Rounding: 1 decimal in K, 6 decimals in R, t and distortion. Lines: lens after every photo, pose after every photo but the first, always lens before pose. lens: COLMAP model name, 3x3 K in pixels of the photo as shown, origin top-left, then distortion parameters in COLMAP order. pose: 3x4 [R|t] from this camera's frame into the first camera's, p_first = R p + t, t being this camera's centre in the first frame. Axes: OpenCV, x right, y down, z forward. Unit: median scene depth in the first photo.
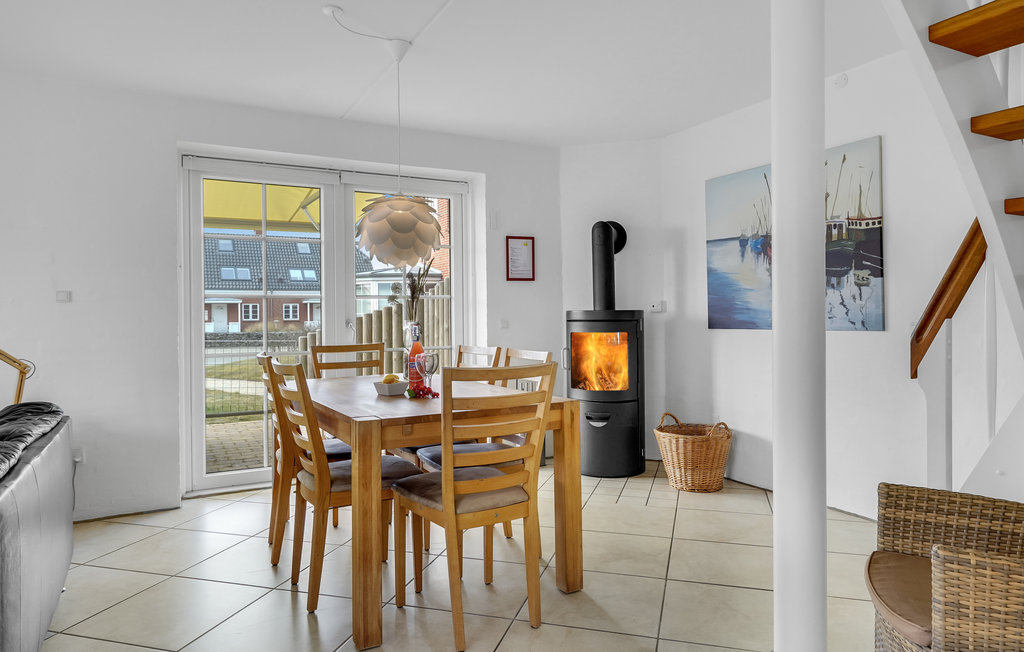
lens RADIAL K [[640.5, 0, 512.8], [0, 640.5, 322.3], [0, 0, 1]] dist [0.008095, 0.000772]
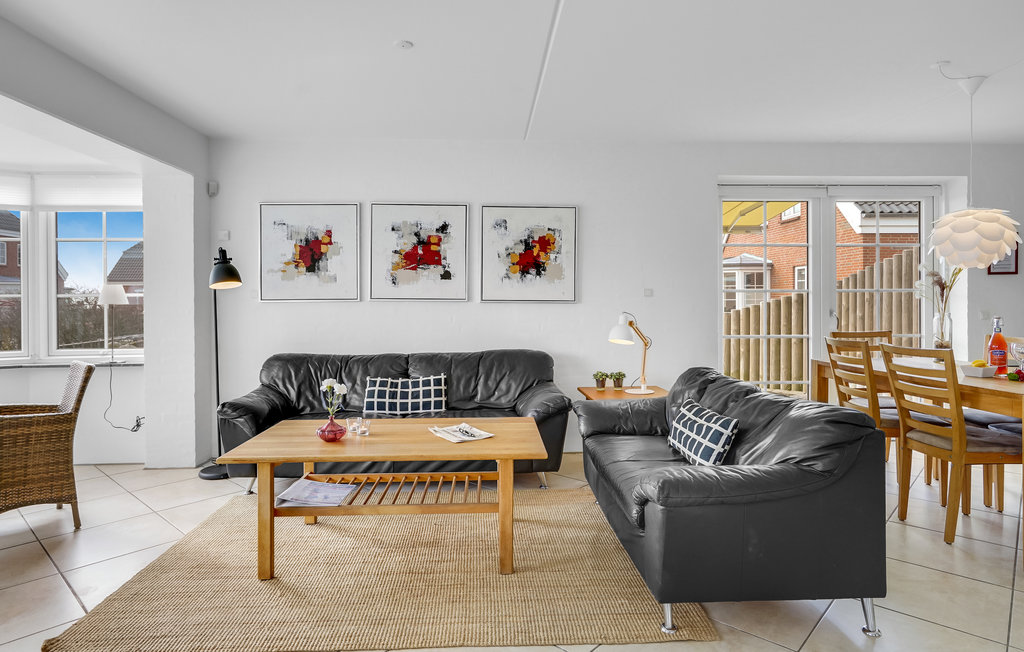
lens RADIAL K [[578.6, 0, 511.7], [0, 578.6, 322.5], [0, 0, 1]] dist [-0.001752, -0.000497]
pose [[0.903663, 0.019304, -0.427809, -0.321414], [-0.007383, 0.999537, 0.029507, -0.007300], [0.428181, -0.023506, 0.903387, -0.226556]]
